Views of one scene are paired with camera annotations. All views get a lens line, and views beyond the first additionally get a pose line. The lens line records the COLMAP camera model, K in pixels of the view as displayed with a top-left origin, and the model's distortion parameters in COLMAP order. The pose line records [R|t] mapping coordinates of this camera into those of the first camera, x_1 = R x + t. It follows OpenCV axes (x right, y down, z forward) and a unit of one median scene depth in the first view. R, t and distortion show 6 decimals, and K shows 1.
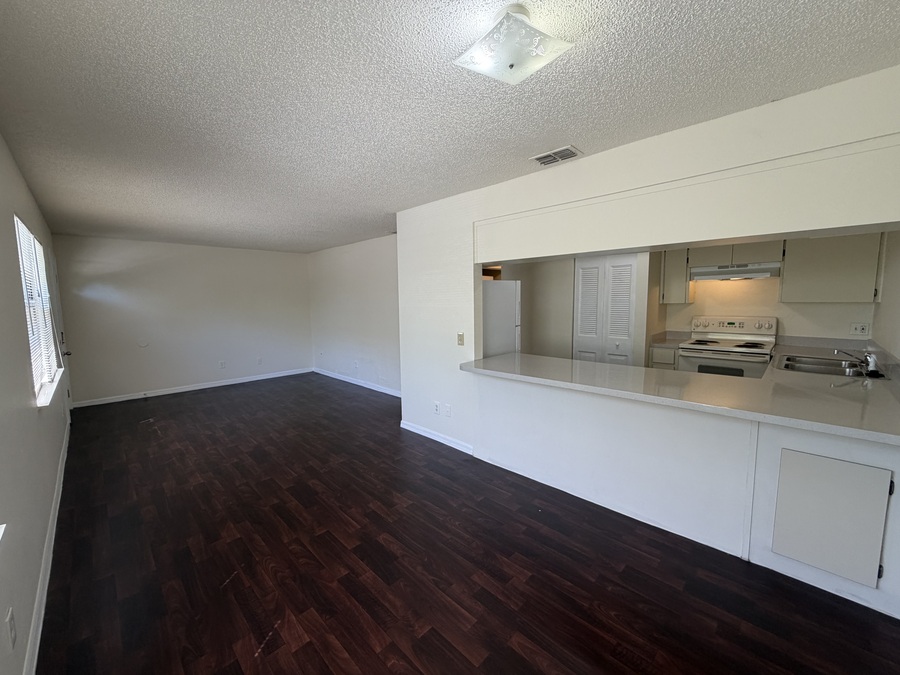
lens RADIAL K [[358.1, 0, 449.6], [0, 358.1, 336.8], [0, 0, 1]] dist [0.002875, -0.001674]
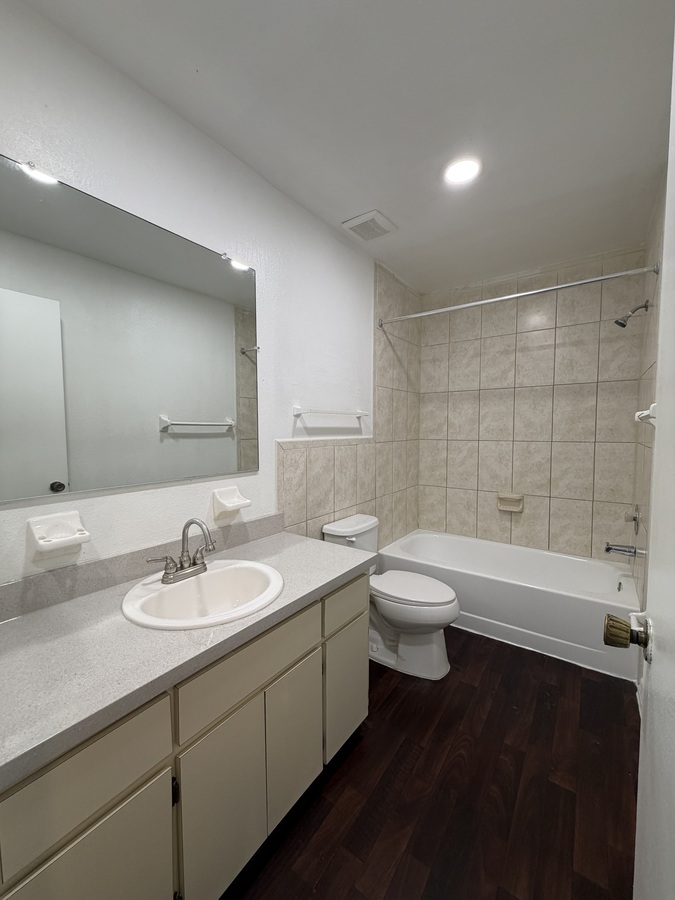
lens RADIAL K [[358.1, 0, 337.3], [0, 358.1, 450.2], [0, 0, 1]] dist [0.002875, -0.001674]
pose [[0.160172, 0.072754, -0.984404, 0.111819], [-0.101354, 0.993221, 0.056914, 0.038926], [0.981872, 0.090657, 0.166460, 0.598772]]
